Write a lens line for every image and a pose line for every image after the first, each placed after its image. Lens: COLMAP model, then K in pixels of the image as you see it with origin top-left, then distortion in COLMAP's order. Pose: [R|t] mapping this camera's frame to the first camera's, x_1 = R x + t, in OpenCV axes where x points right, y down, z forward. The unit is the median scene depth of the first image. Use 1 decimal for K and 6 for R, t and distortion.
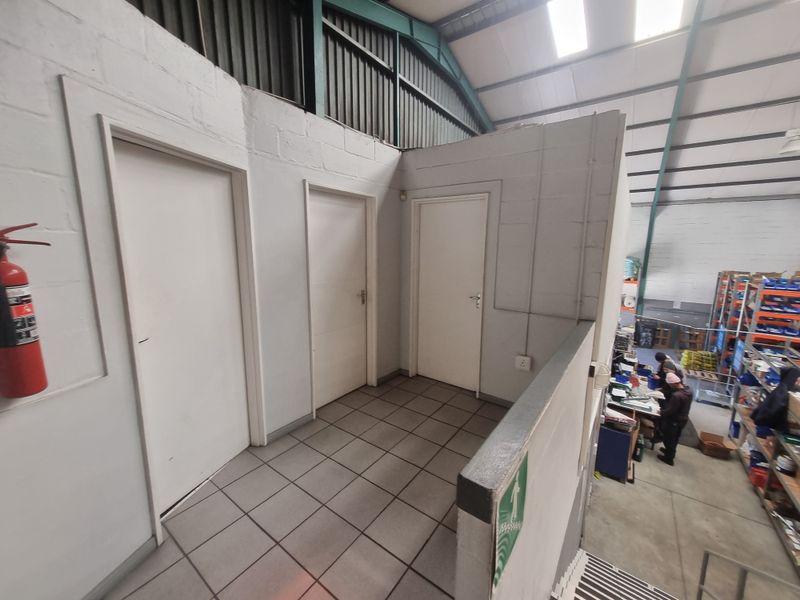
lens RADIAL K [[316.3, 0, 399.9], [0, 316.3, 300.2], [0, 0, 1]] dist [-0.000796, 0.000015]
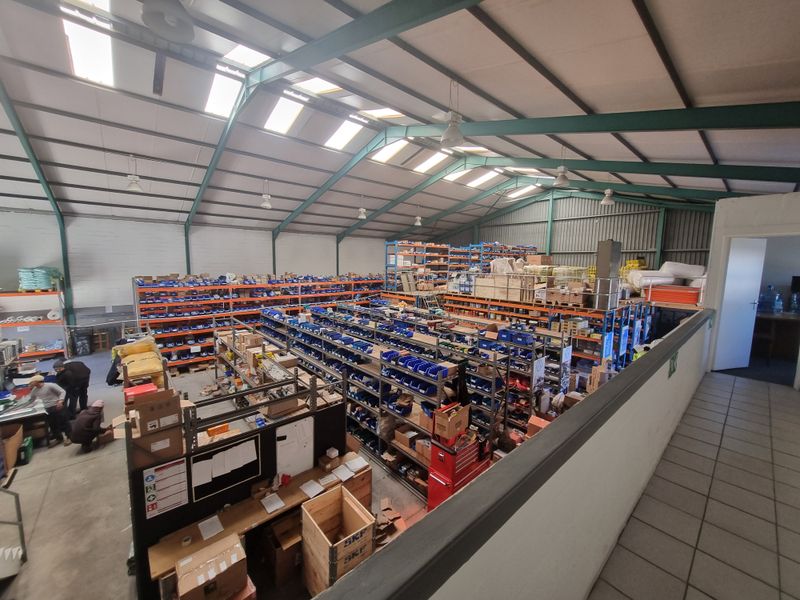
lens RADIAL K [[316.3, 0, 399.4], [0, 316.3, 296.8], [0, 0, 1]] dist [-0.000796, 0.000015]
pose [[0.217487, -0.119909, 0.968670, 0.037937], [0.152392, 0.984426, 0.087645, 0.029798], [-0.964093, 0.128556, 0.232373, -0.230222]]
